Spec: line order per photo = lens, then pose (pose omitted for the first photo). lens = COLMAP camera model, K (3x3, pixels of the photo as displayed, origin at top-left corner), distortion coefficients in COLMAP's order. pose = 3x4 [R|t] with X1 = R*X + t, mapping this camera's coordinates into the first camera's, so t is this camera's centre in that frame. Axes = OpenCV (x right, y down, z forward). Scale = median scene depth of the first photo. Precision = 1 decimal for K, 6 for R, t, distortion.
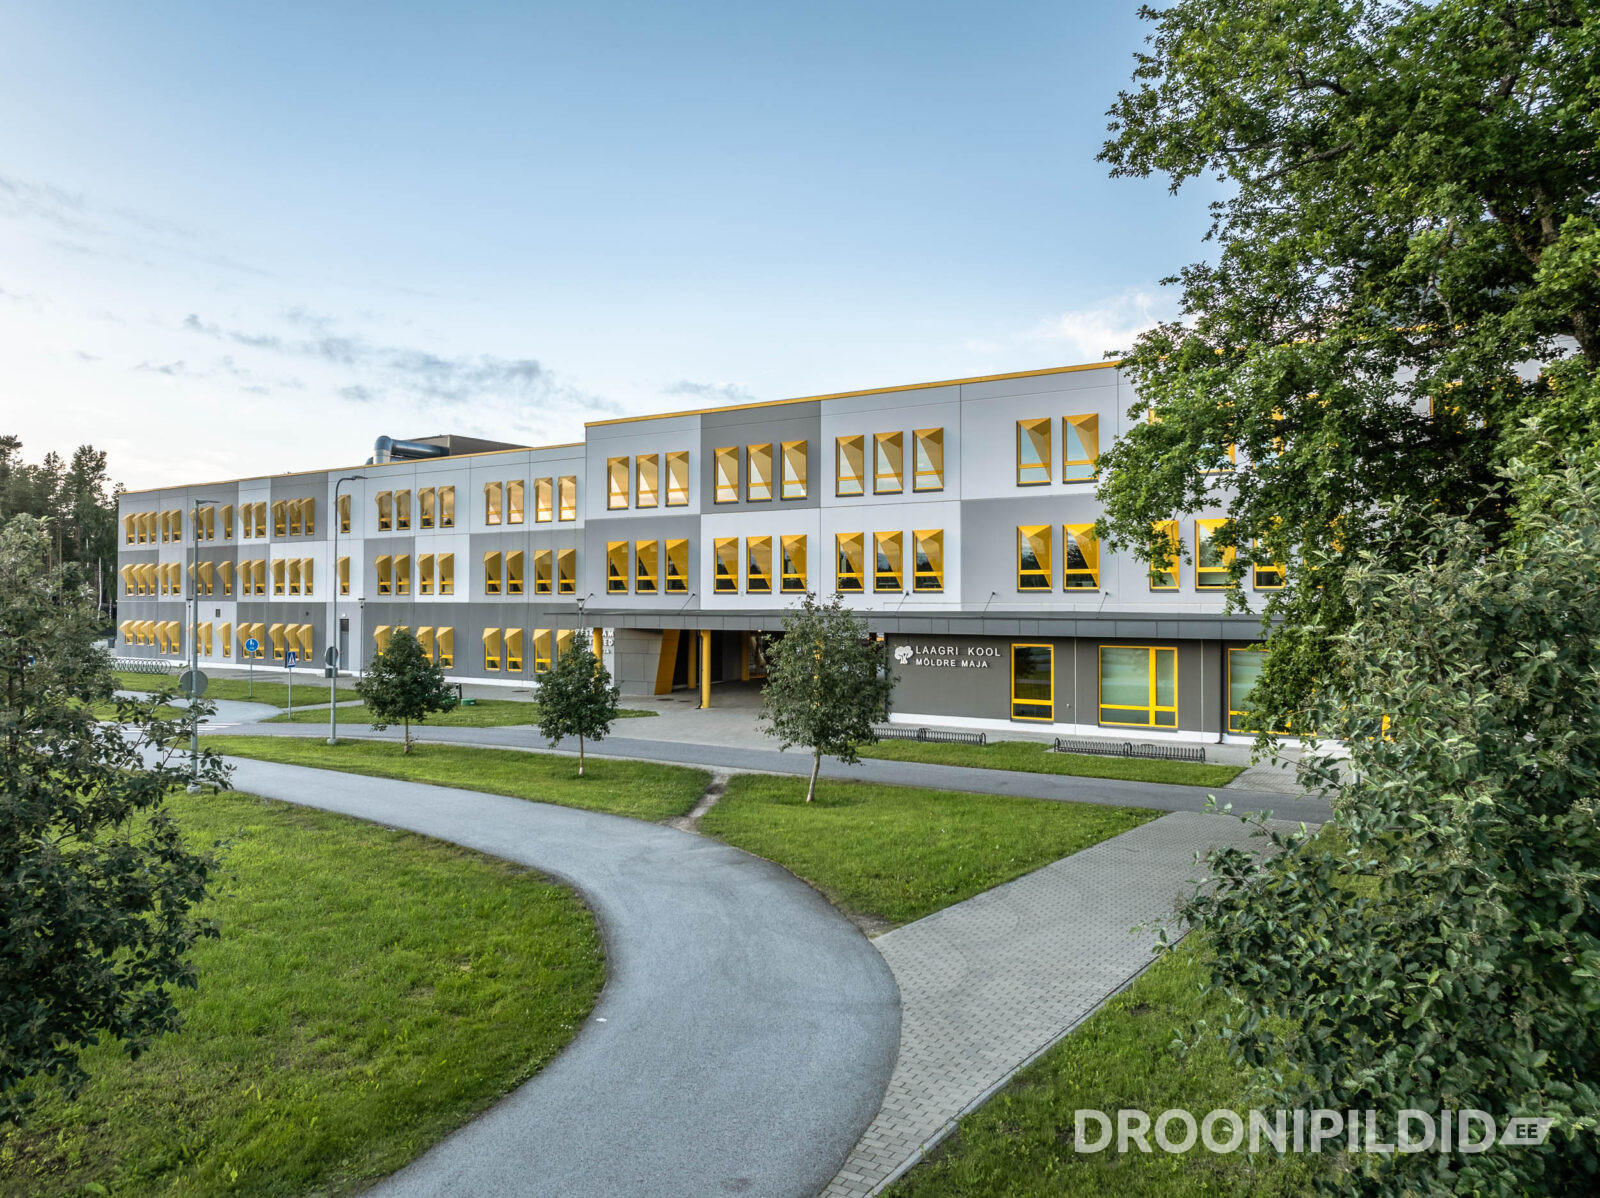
lens RADIAL K [[1157.4, 0, 800.0], [0, 1157.4, 599.0], [0, 0, 1]] dist [-0.034048, -0.001158]
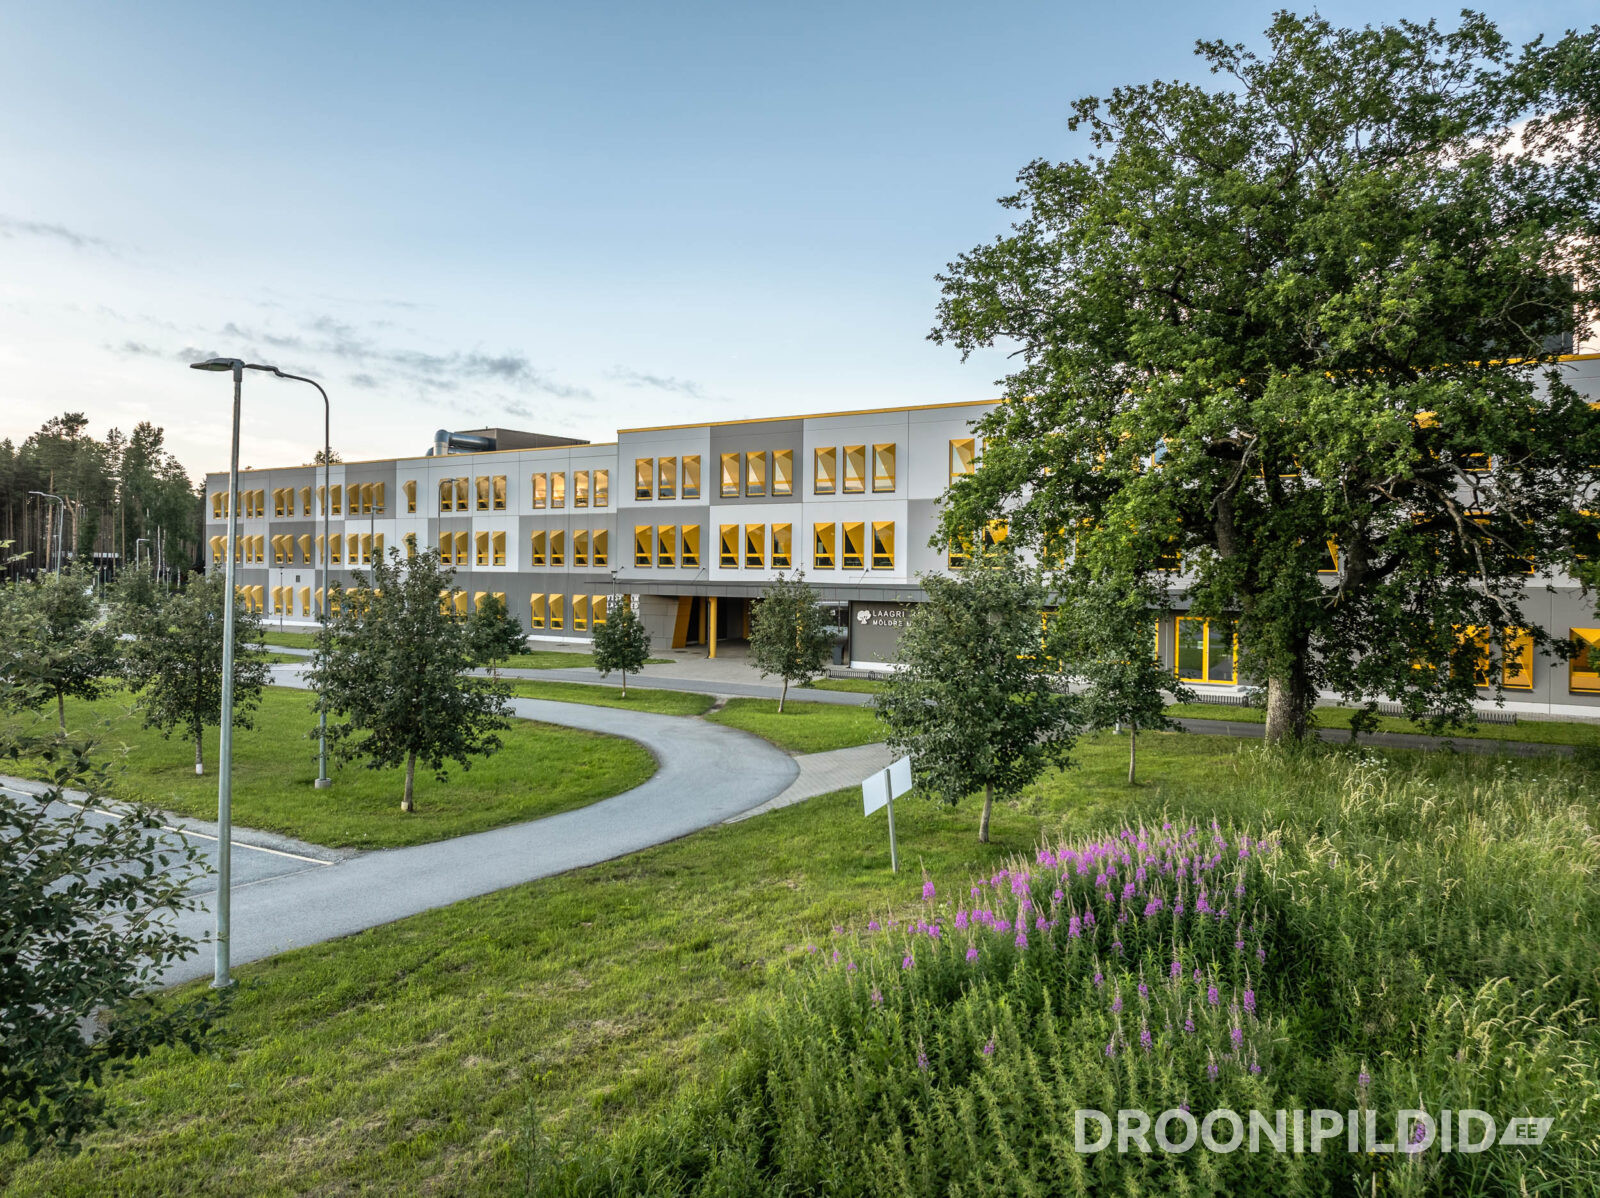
lens RADIAL K [[1157.4, 0, 800.0], [0, 1157.4, 599.0], [0, 0, 1]] dist [-0.034048, -0.001158]
pose [[0.999918, 0.009266, -0.008850, 0.025079], [-0.009019, 0.999578, 0.027602, -0.006512], [0.009102, -0.027520, 0.999580, -0.266152]]
